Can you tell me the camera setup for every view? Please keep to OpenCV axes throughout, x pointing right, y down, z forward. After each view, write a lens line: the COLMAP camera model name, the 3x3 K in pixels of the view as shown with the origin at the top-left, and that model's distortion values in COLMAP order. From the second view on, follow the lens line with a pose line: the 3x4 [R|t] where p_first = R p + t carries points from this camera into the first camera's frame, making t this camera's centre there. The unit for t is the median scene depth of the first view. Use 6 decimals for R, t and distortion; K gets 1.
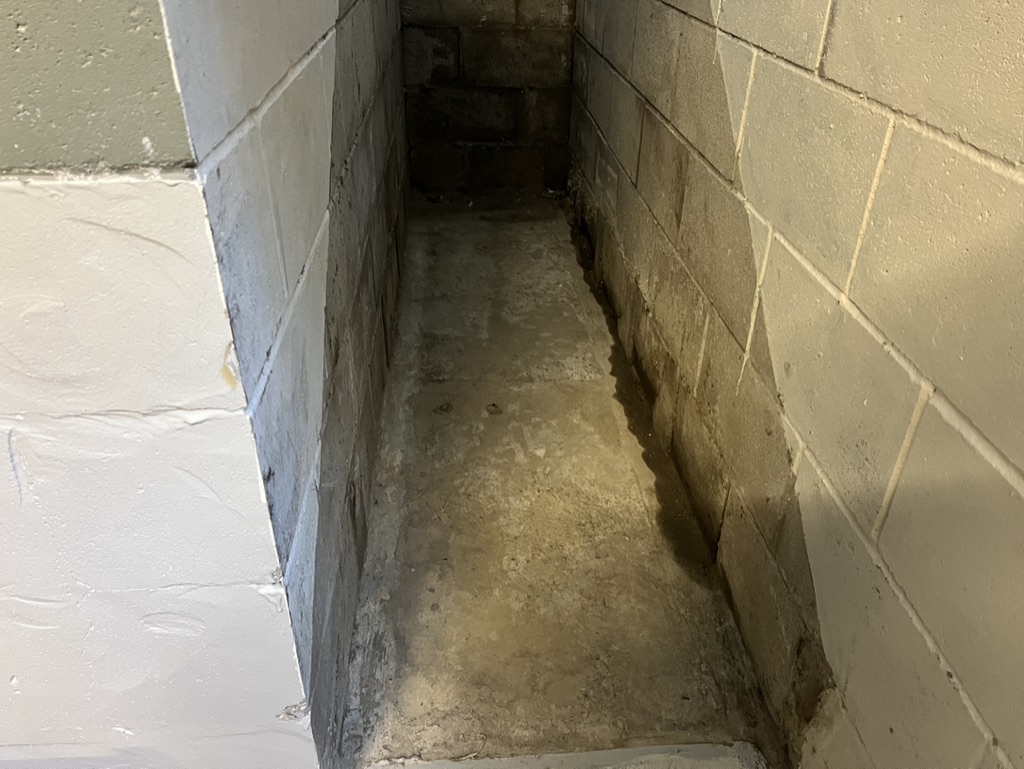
lens RADIAL K [[772.6, 0, 512.1], [0, 772.6, 385.2], [0, 0, 1]] dist [0.052332, -0.003750]
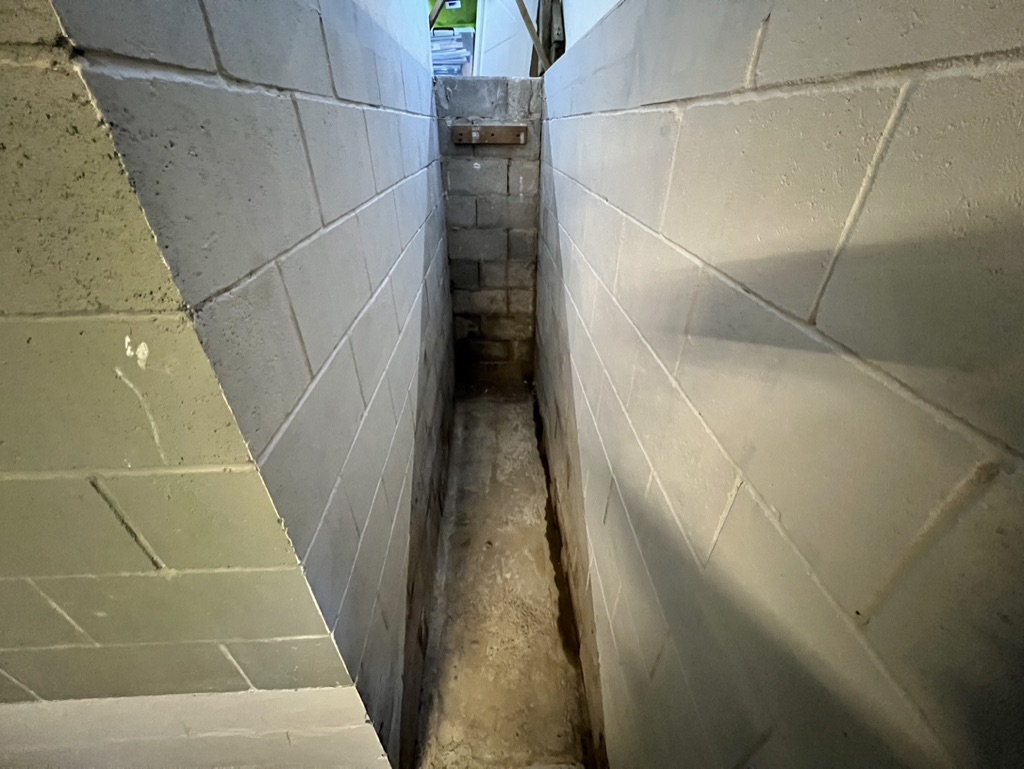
lens RADIAL K [[409.1, 0, 511.2], [0, 409.1, 384.8], [0, 0, 1]] dist [-0.001293, -0.000002]
pose [[0.999718, 0.004685, -0.023294, 0.064917], [-0.004560, 0.999975, 0.005415, -0.430848], [0.023319, -0.005308, 0.999714, -0.151856]]
